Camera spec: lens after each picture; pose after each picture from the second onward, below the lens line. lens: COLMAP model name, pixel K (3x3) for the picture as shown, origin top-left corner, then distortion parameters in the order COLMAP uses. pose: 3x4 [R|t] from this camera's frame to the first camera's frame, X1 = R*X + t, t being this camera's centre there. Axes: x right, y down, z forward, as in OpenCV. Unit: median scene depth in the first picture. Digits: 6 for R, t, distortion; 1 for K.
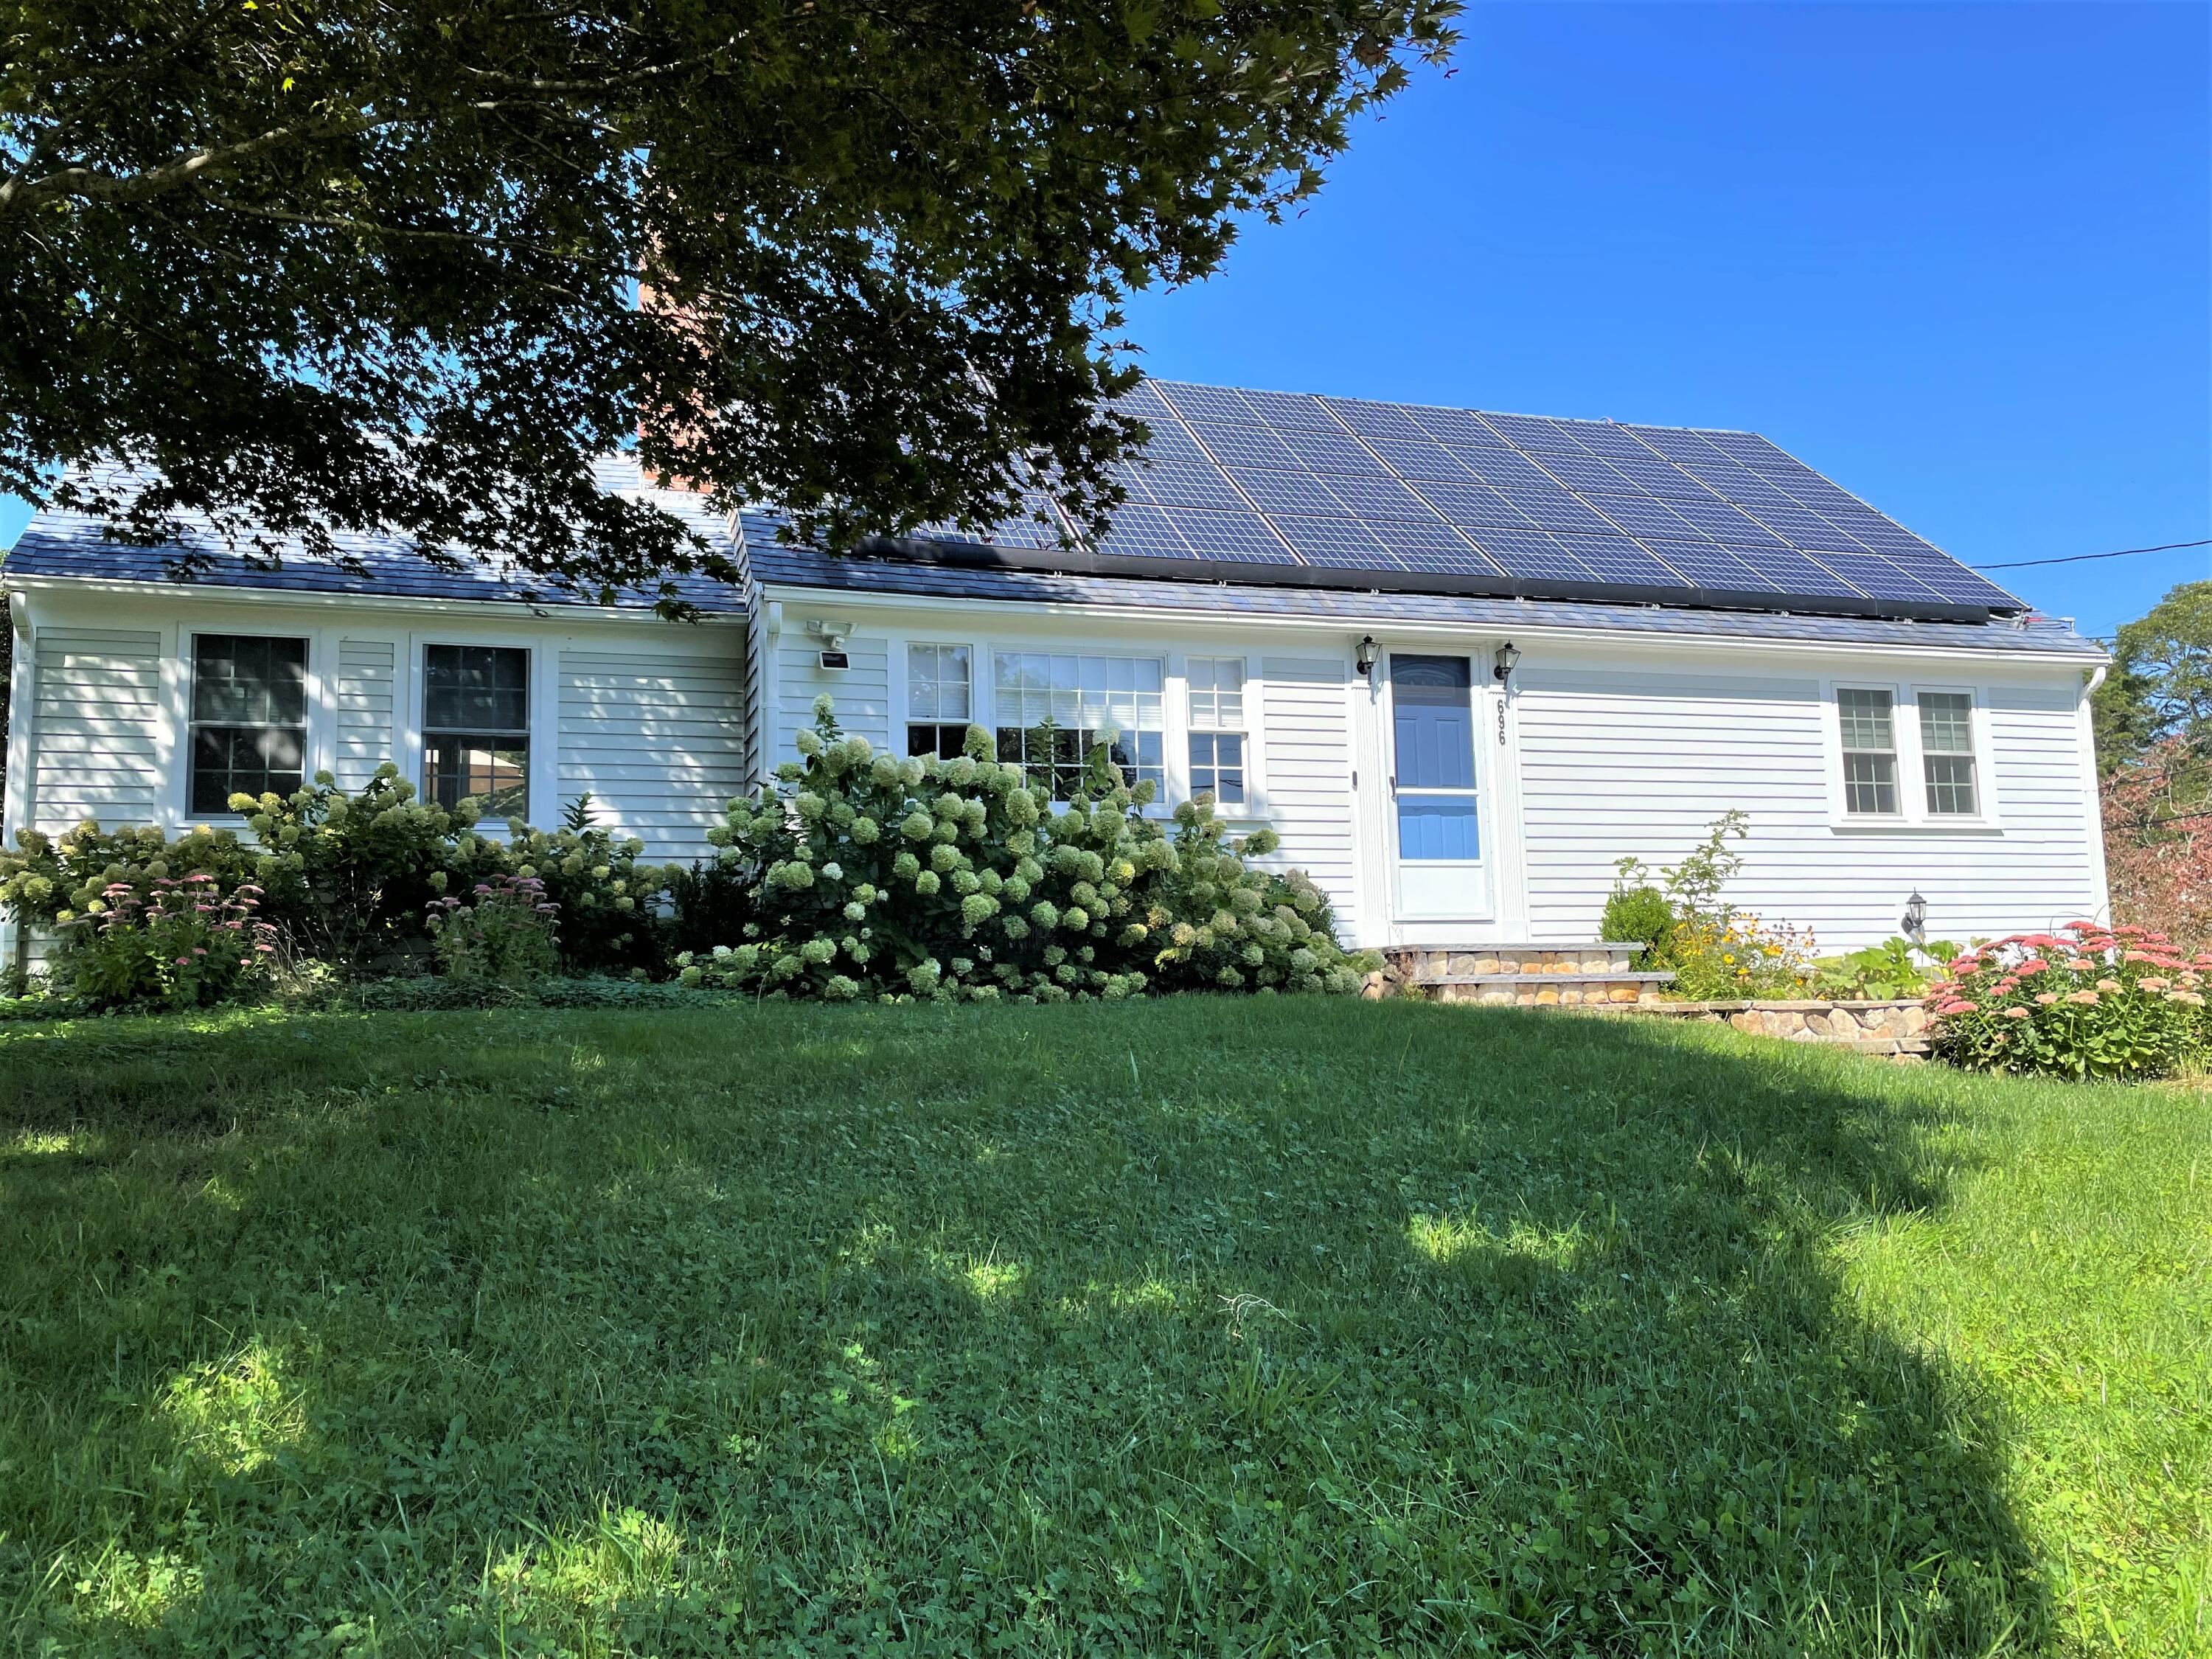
lens RADIAL K [[1738.6, 0, 1106.0], [0, 1738.6, 829.5], [0, 0, 1]] dist [0.076197, -0.112779]
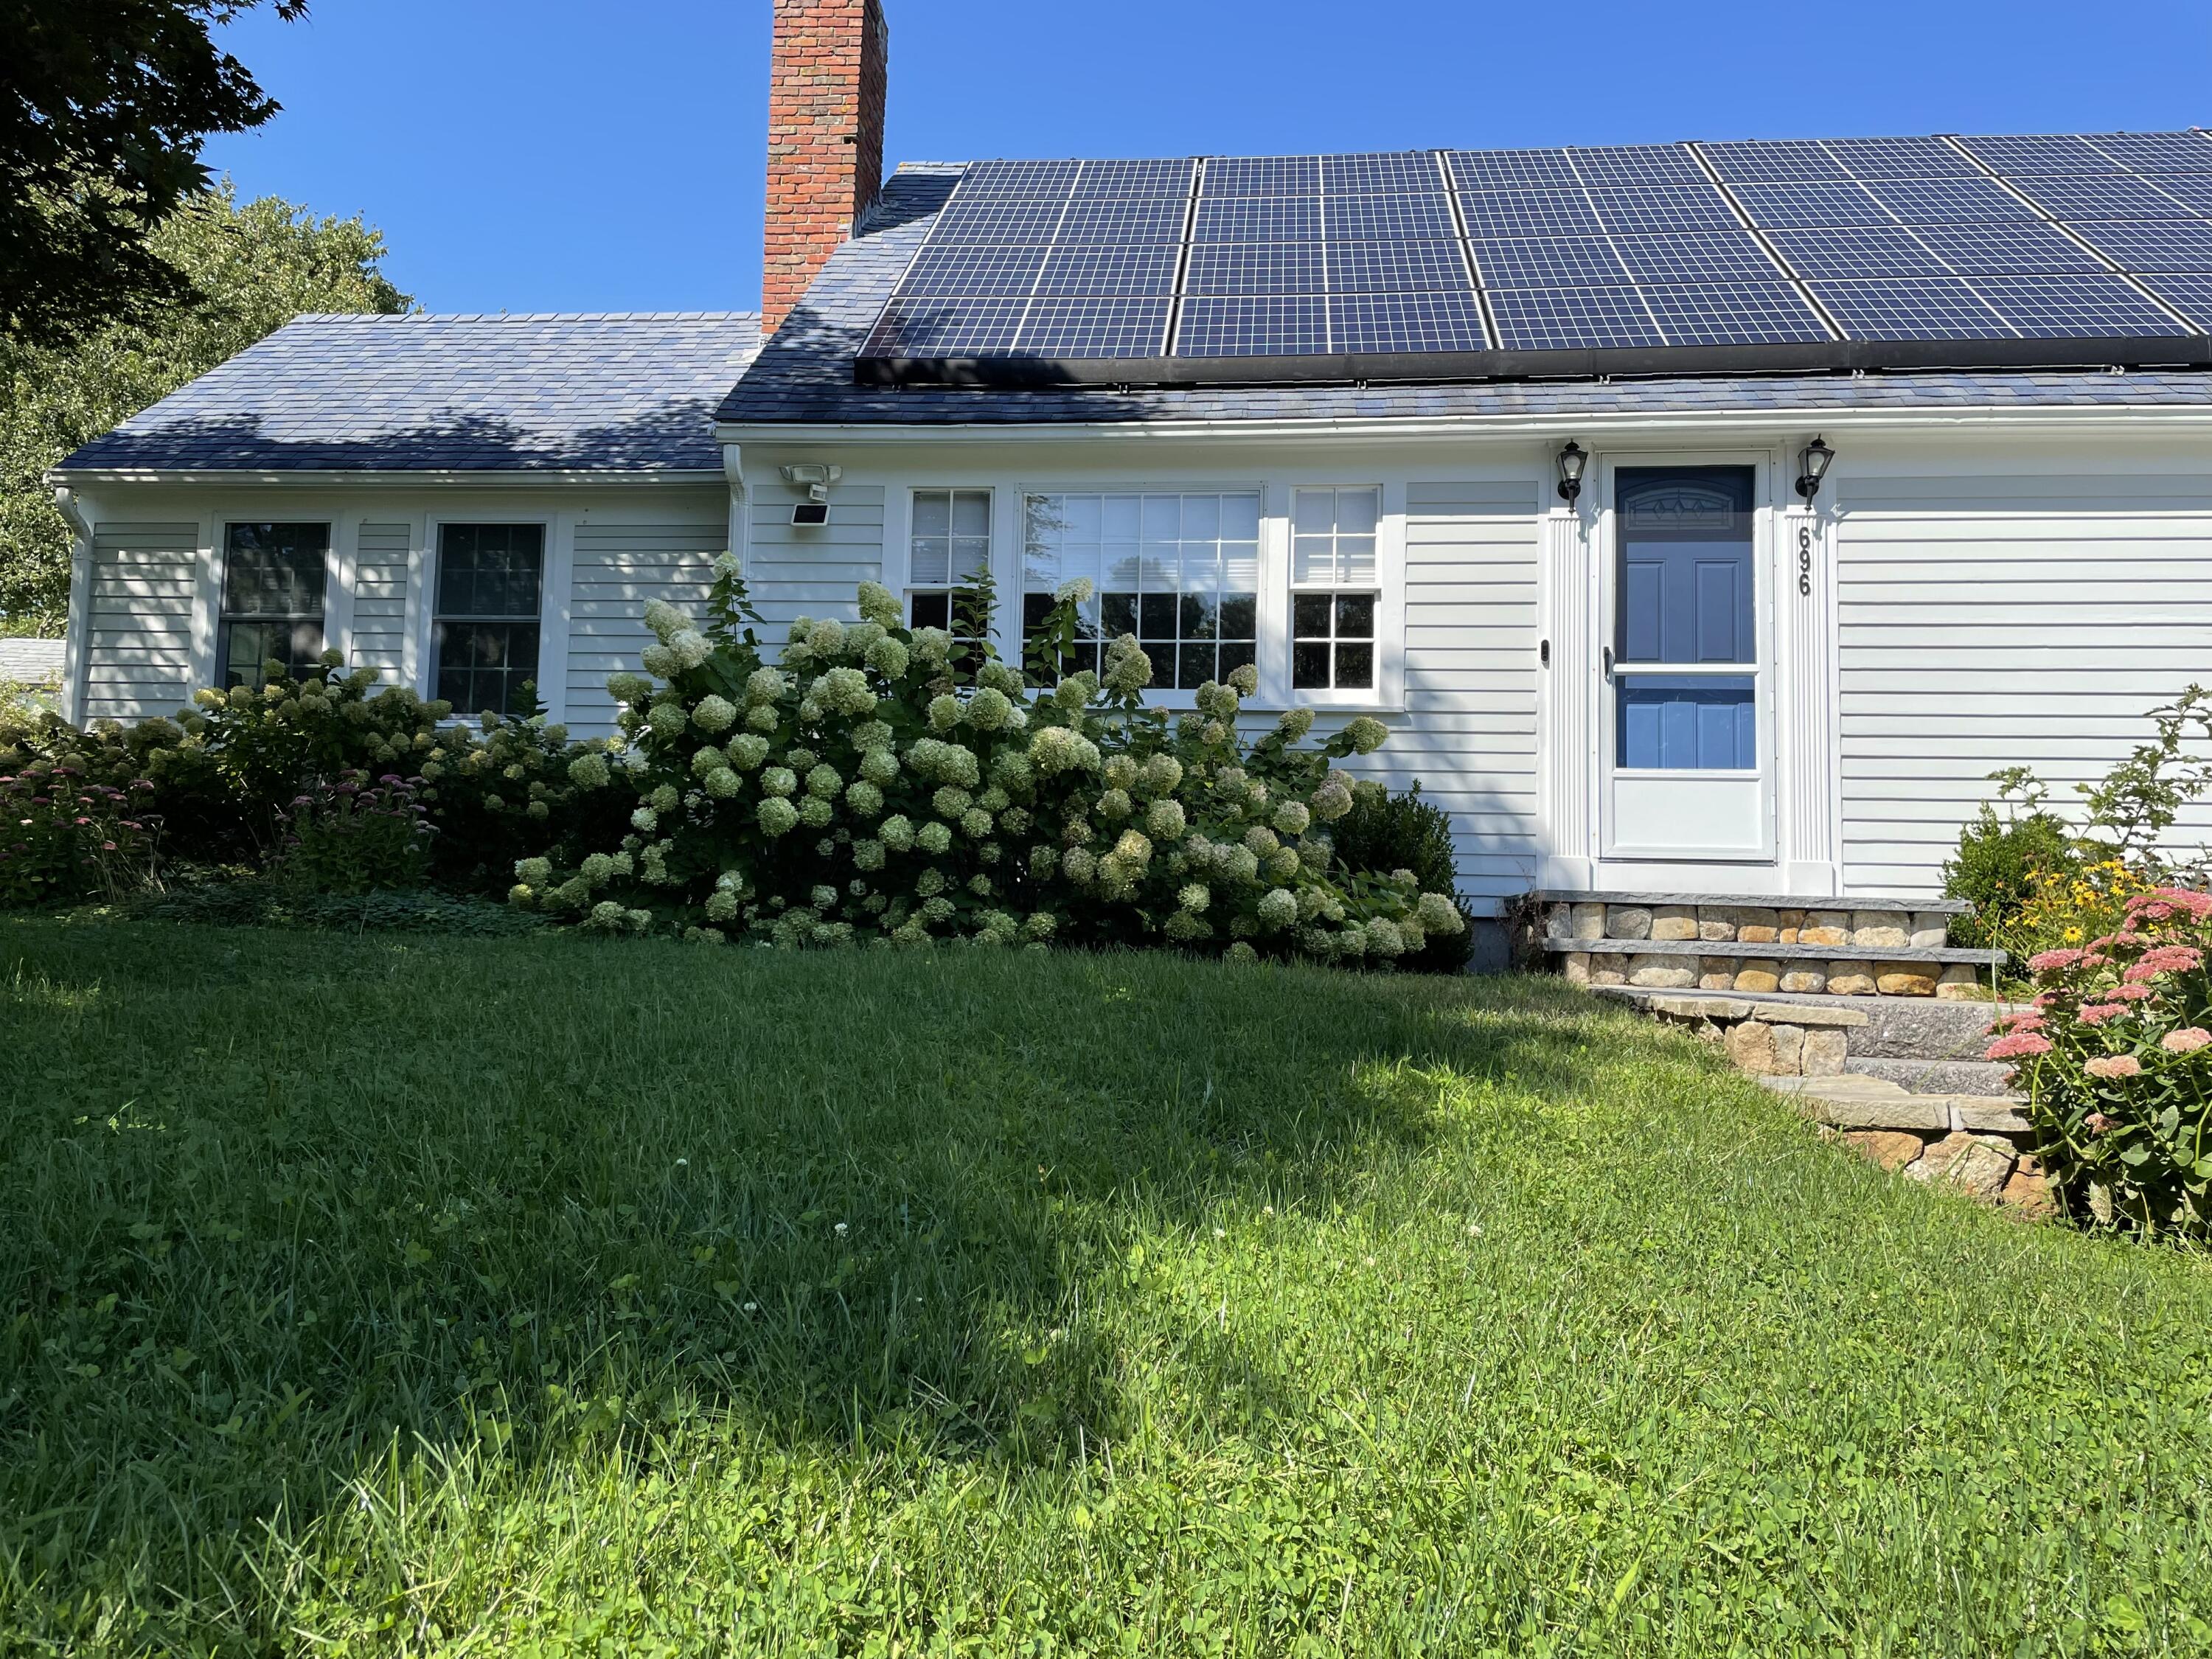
lens RADIAL K [[1738.6, 0, 1106.0], [0, 1738.6, 829.5], [0, 0, 1]] dist [0.076197, -0.112779]
pose [[0.900504, 0.018294, -0.434464, 0.287494], [-0.003875, 0.999413, 0.034050, 0.018530], [0.434831, -0.028979, 0.900046, 0.295626]]
